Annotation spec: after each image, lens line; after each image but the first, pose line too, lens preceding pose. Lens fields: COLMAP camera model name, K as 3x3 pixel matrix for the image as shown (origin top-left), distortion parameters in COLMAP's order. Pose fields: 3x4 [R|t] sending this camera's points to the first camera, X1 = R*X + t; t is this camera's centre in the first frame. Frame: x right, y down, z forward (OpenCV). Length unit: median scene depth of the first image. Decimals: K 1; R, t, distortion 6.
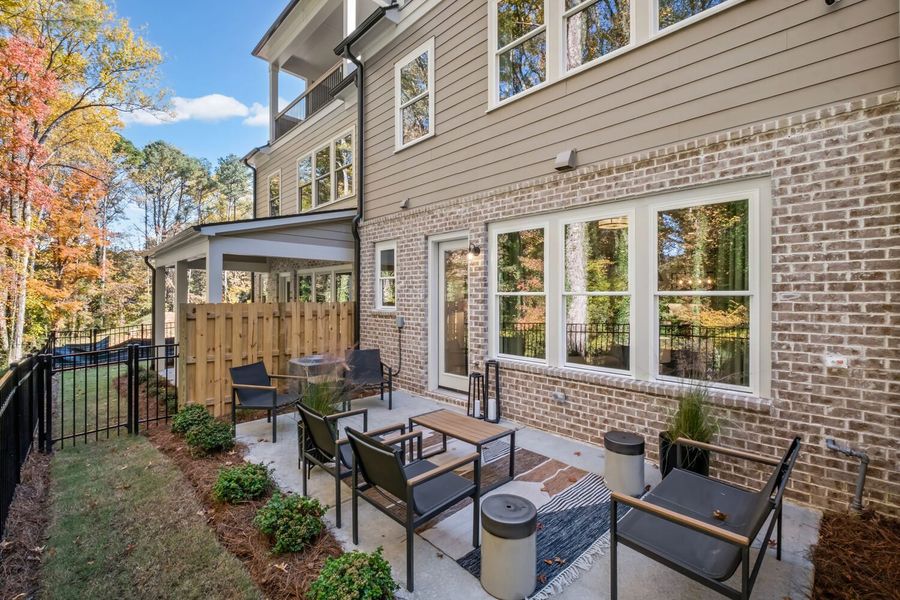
lens RADIAL K [[397.4, 0, 446.5], [0, 397.4, 300.1], [0, 0, 1]] dist [0.005540, -0.005077]
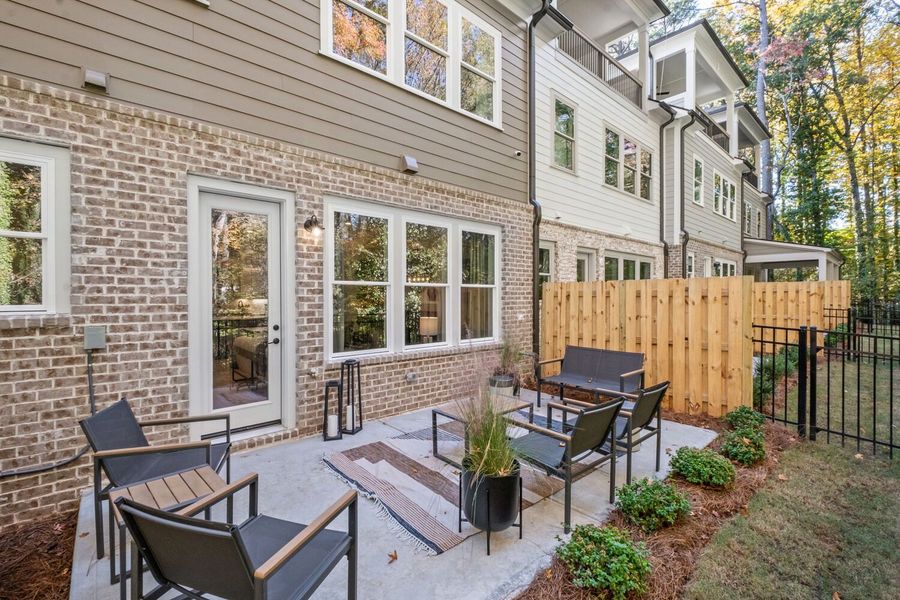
lens RADIAL K [[397.4, 0, 446.9], [0, 397.4, 294.8], [0, 0, 1]] dist [0.005540, -0.005077]
pose [[0.036283, -0.007969, 0.999310, -0.770054], [0.003139, 0.999964, 0.007860, 0.005158], [-0.999337, 0.002852, 0.036306, 0.805691]]
